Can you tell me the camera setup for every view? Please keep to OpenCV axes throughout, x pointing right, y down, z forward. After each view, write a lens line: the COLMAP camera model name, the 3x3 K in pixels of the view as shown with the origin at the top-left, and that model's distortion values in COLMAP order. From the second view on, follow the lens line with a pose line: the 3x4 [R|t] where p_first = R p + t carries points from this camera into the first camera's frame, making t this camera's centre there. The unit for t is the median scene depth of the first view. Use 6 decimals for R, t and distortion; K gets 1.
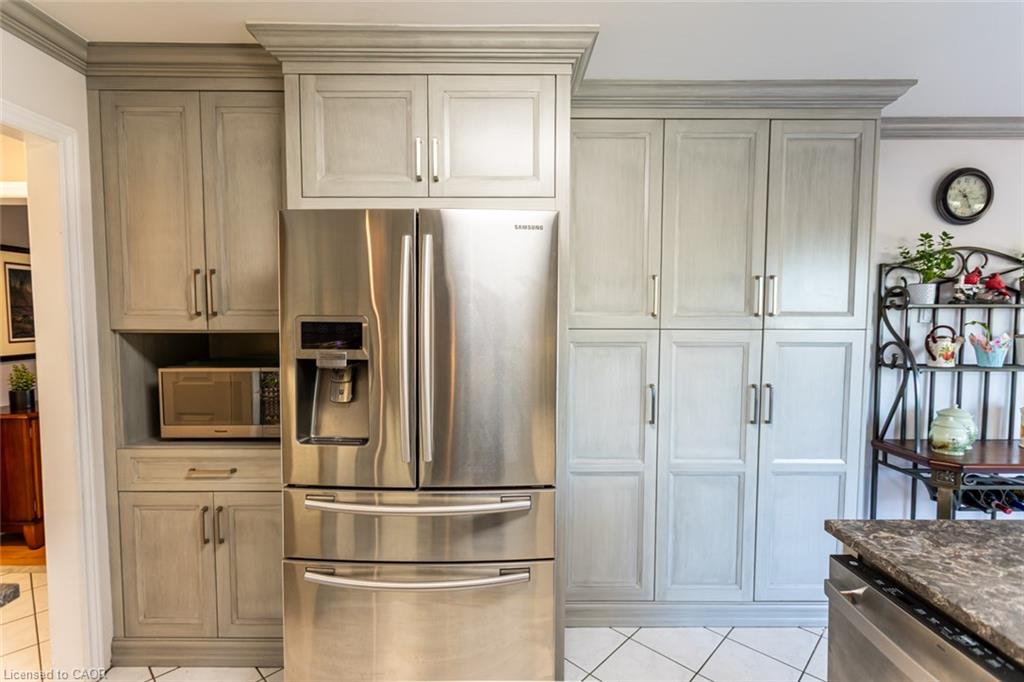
lens RADIAL K [[475.6, 0, 510.4], [0, 475.6, 346.0], [0, 0, 1]] dist [0.004416, 0.000501]
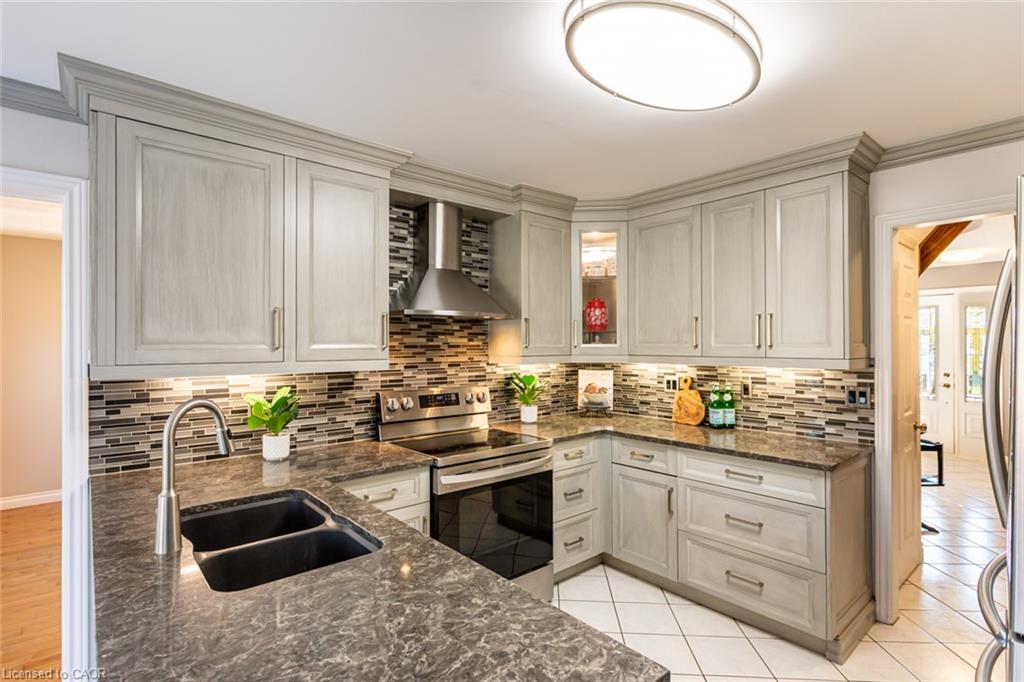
lens RADIAL K [[475.6, 0, 510.4], [0, 475.6, 346.0], [0, 0, 1]] dist [0.004416, 0.000501]
pose [[-0.756768, 0.004624, -0.653667, 1.476082], [-0.025387, 0.999013, 0.036458, -0.092757], [0.653191, 0.044184, -0.755903, 1.585768]]
